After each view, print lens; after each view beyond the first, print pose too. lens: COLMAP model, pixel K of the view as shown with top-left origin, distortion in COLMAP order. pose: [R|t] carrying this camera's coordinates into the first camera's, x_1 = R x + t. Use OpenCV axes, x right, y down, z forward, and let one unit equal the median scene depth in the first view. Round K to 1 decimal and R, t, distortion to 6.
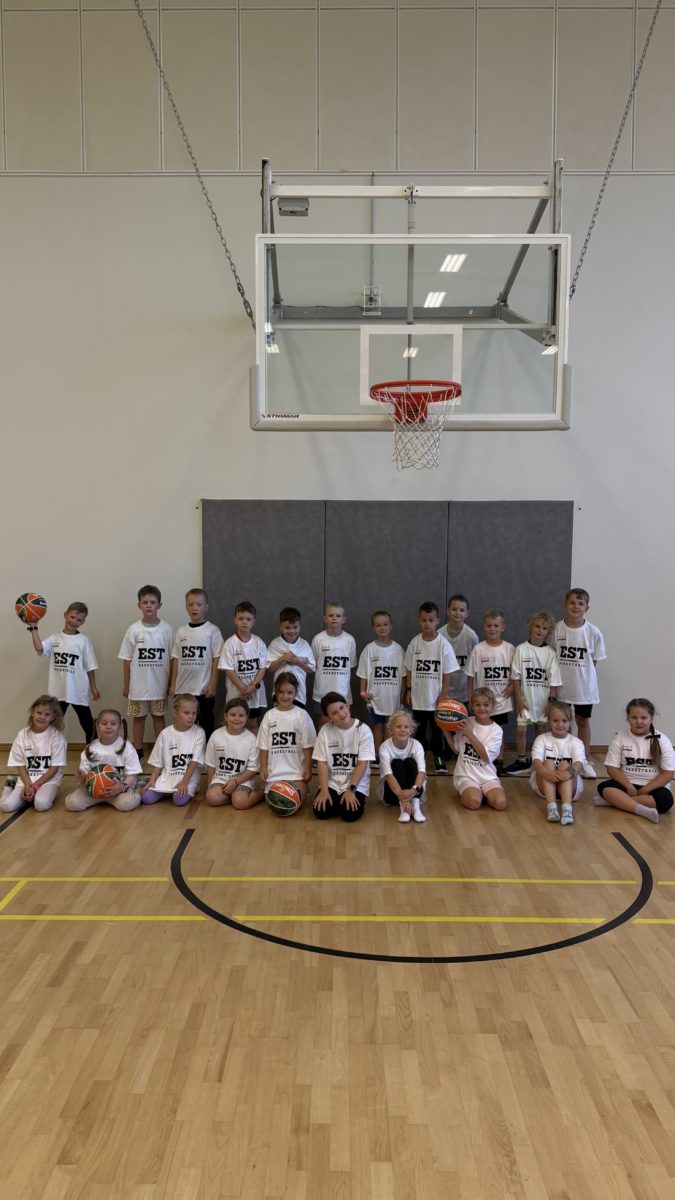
lens RADIAL K [[865.6, 0, 332.2], [0, 865.6, 597.9], [0, 0, 1]] dist [0.093155, -0.014773]
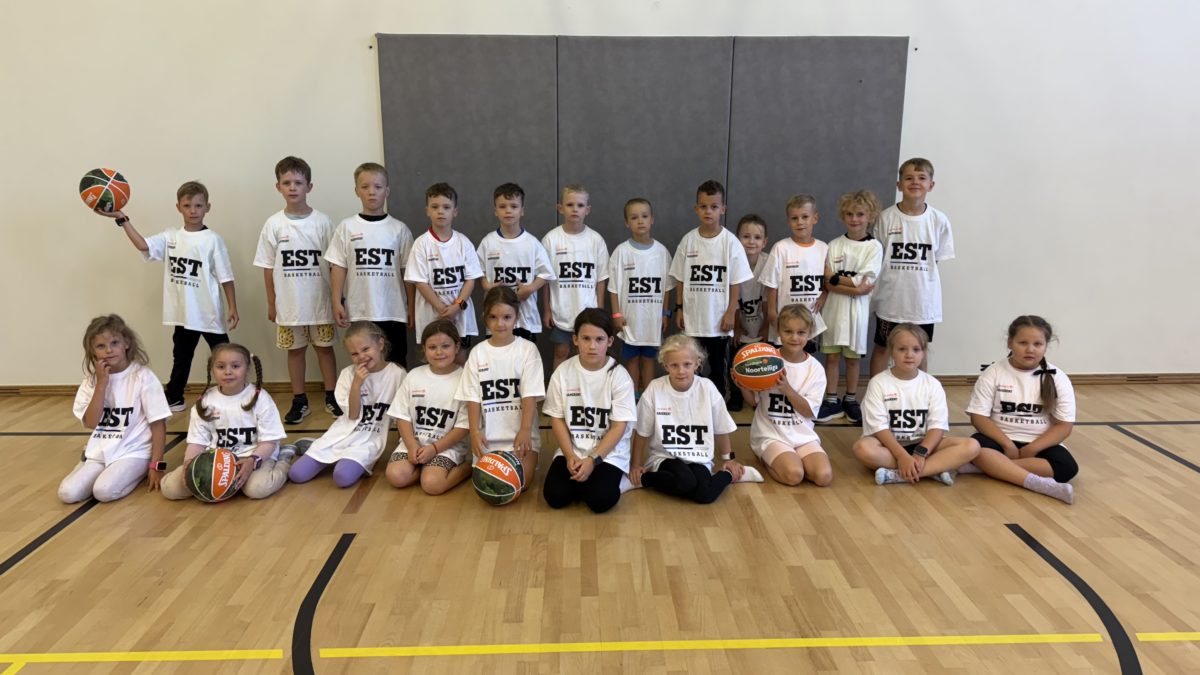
lens RADIAL K [[865.6, 0, 591.0], [0, 865.6, 339.9], [0, 0, 1]] dist [0.093155, -0.014773]
pose [[0.999612, -0.012426, 0.024938, -0.001639], [0.008546, 0.988640, 0.150061, 0.028524], [-0.026519, -0.149790, 0.988362, 0.339690]]
